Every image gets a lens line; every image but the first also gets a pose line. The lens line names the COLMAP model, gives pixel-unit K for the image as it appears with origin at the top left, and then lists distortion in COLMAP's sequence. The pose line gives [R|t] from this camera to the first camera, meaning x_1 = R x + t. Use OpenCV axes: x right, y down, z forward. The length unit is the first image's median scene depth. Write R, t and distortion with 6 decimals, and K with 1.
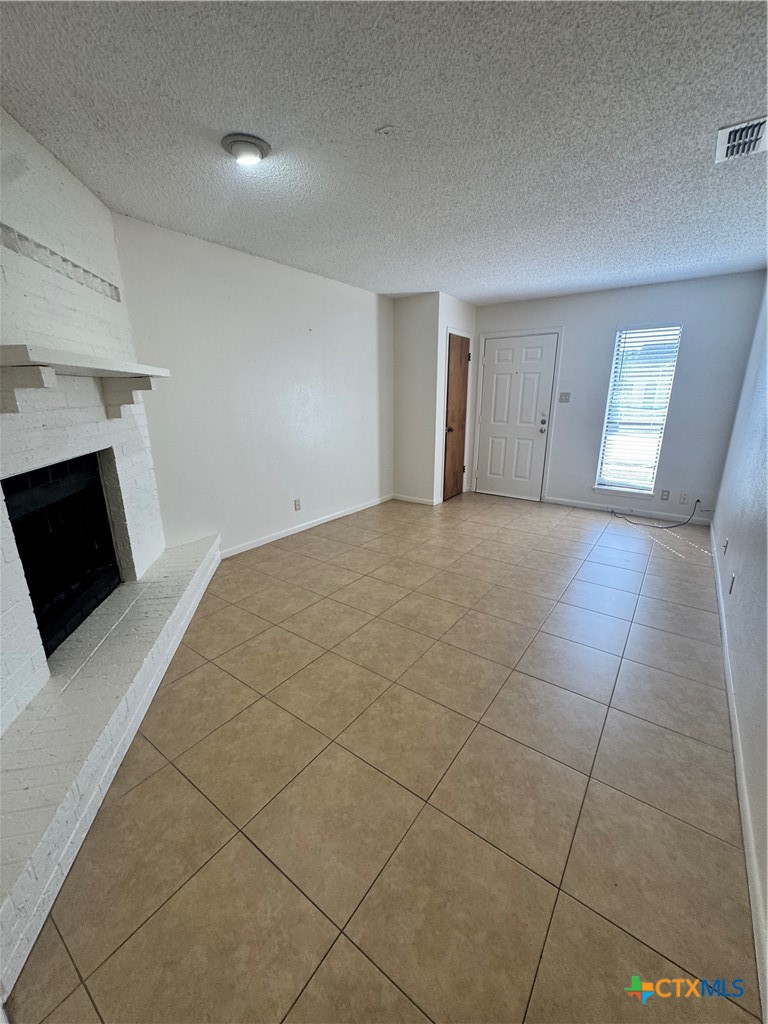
lens RADIAL K [[406.9, 0, 385.4], [0, 406.9, 510.8], [0, 0, 1]] dist [-0.000802, -0.000811]
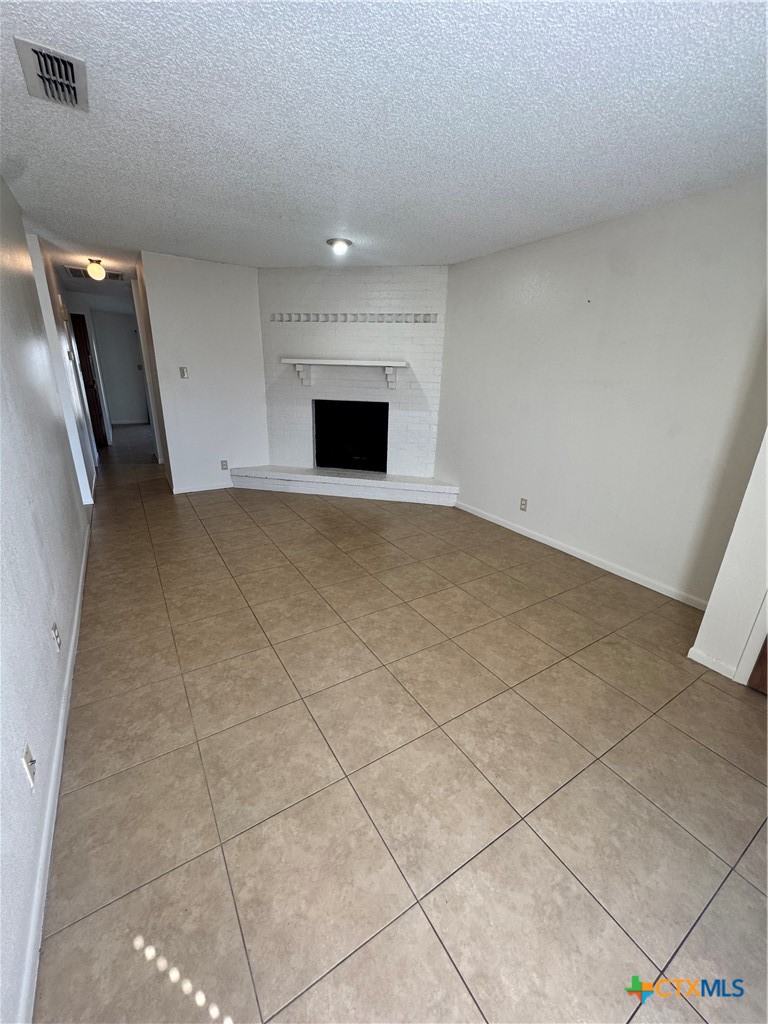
lens RADIAL K [[406.9, 0, 384.6], [0, 406.9, 511.5], [0, 0, 1]] dist [-0.000802, -0.000811]
pose [[-0.365974, 0.296967, -0.881971, 0.842091], [-0.286572, 0.865705, 0.410403, -0.340226], [0.885404, 0.402945, -0.231723, 1.110668]]
